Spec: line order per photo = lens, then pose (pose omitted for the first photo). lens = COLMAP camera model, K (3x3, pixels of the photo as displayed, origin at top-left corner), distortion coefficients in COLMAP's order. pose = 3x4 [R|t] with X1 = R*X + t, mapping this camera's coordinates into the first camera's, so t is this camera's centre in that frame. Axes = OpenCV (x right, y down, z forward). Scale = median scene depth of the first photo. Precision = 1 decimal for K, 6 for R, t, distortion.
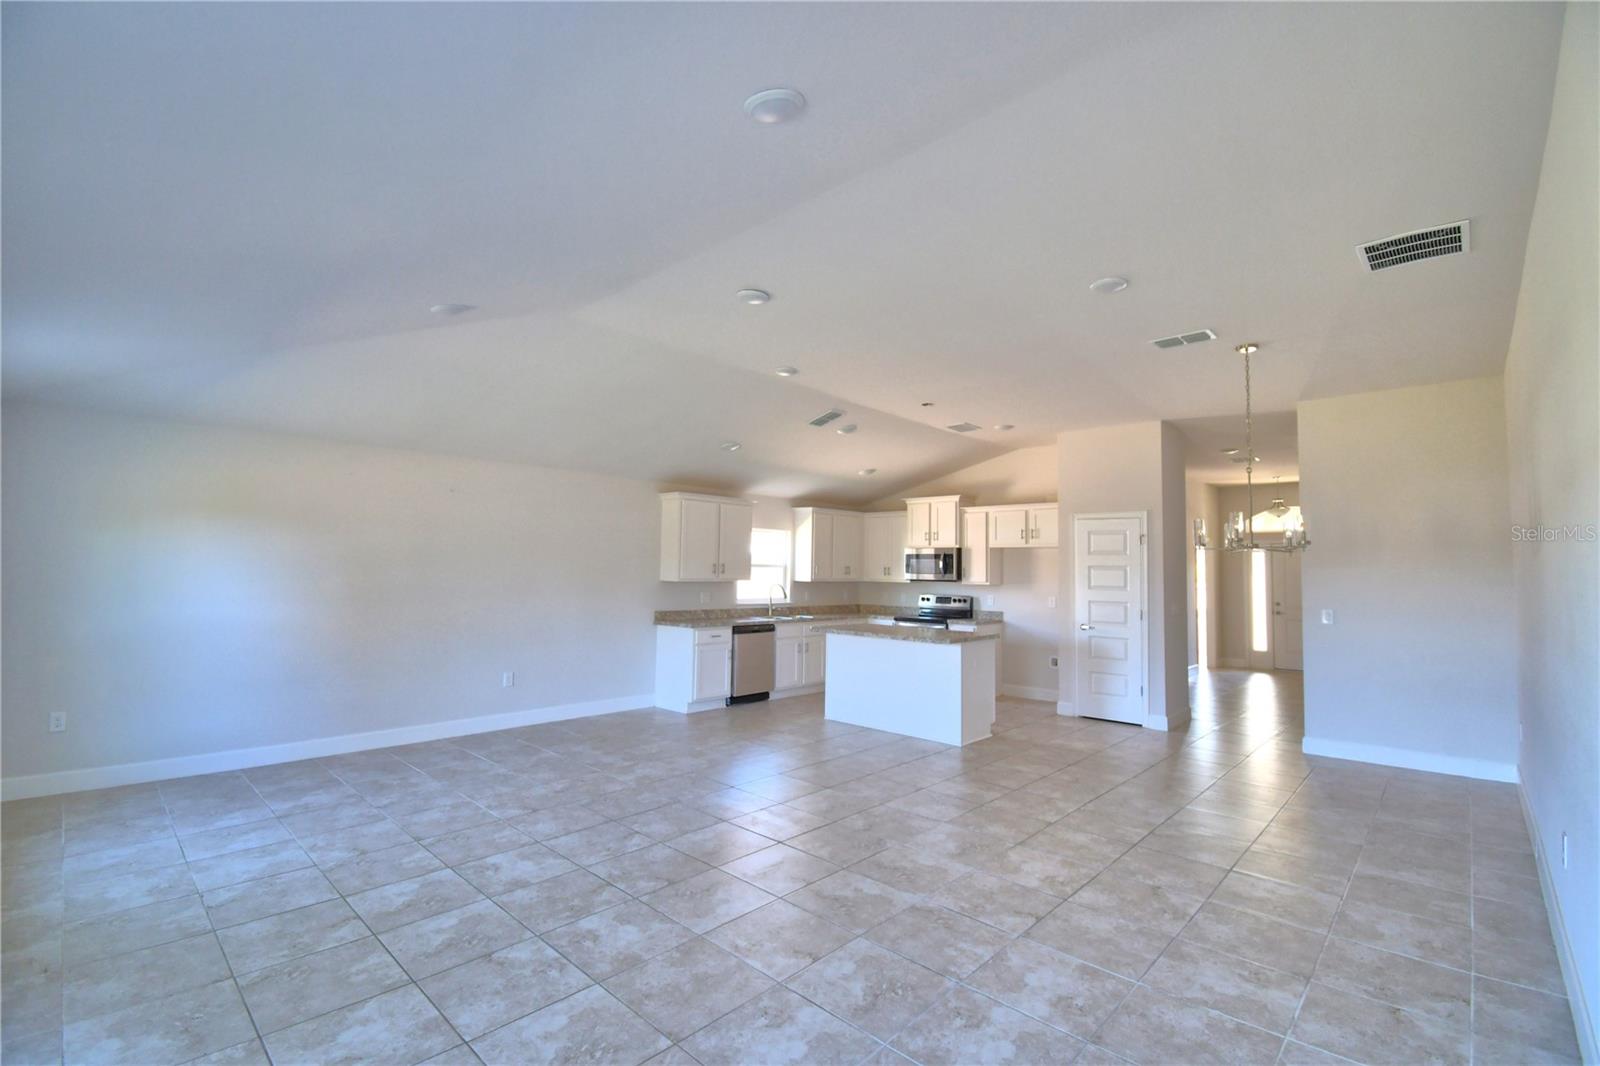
lens RADIAL K [[703.0, 0, 808.6], [0, 703.0, 528.1], [0, 0, 1]] dist [0.011886, -0.018767]
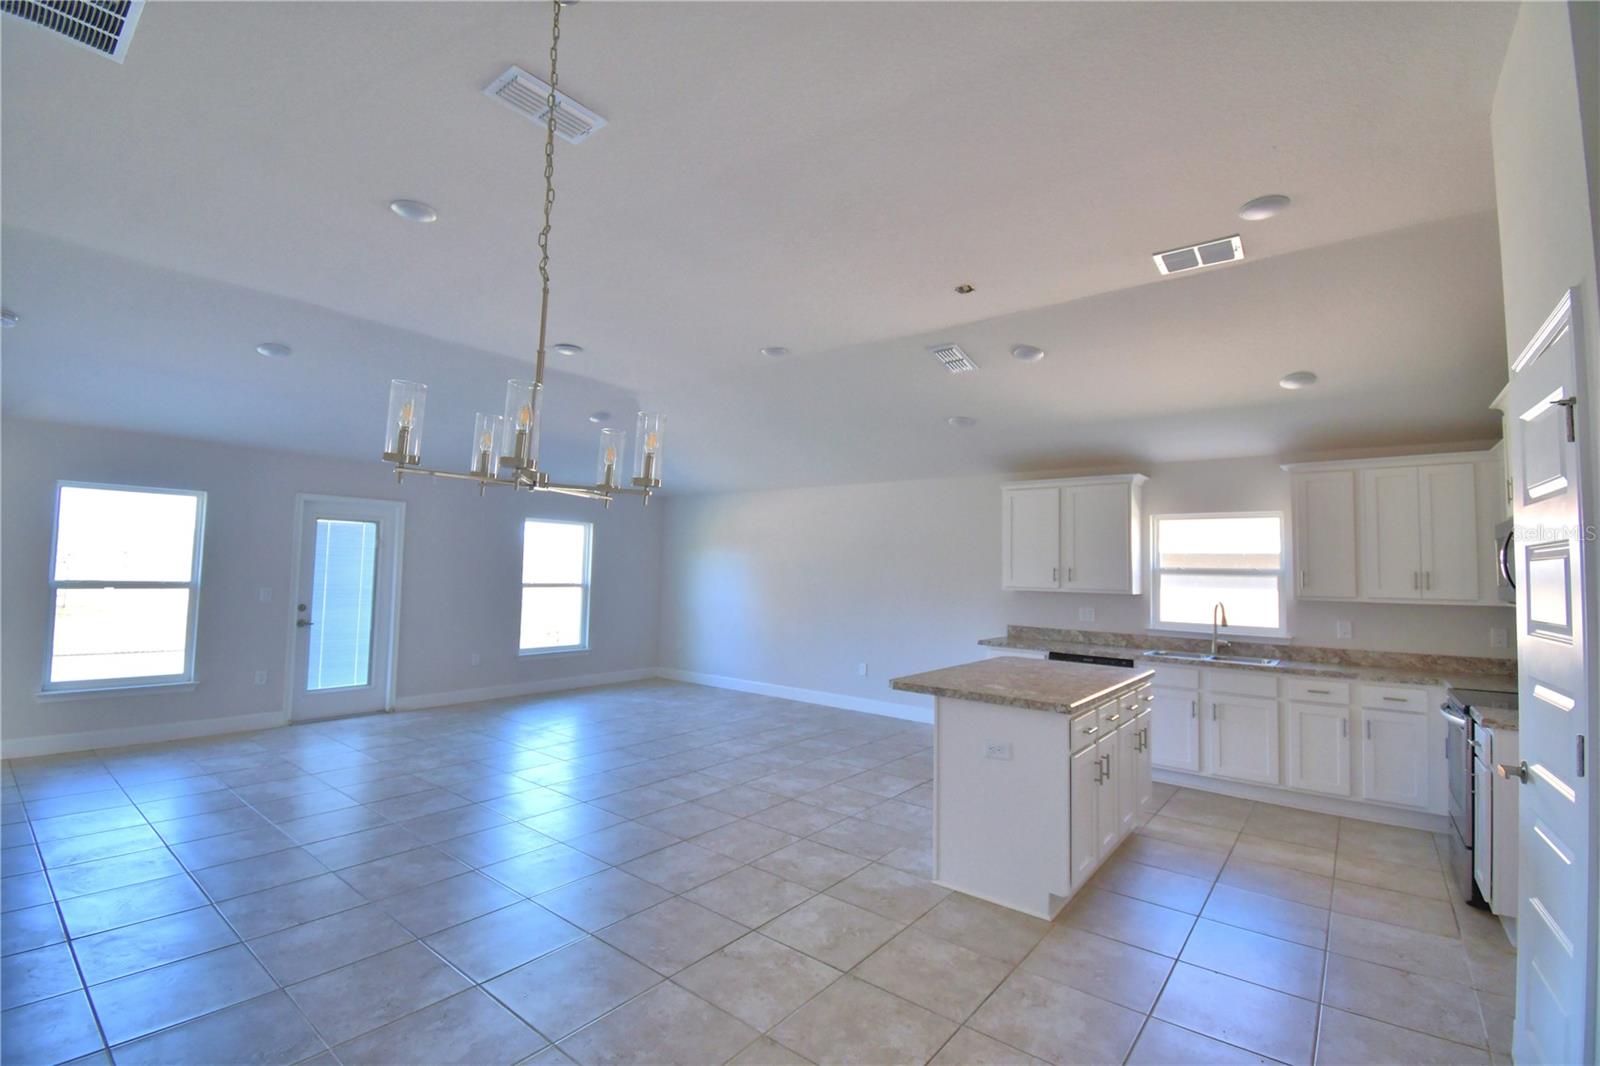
lens RADIAL K [[703.0, 0, 792.9], [0, 703.0, 528.6], [0, 0, 1]] dist [0.011886, -0.018767]
pose [[0.064987, -0.075736, -0.995008, 0.621300], [0.038253, 0.996572, -0.073356, 0.053496], [0.997153, -0.033295, 0.067662, 0.679786]]
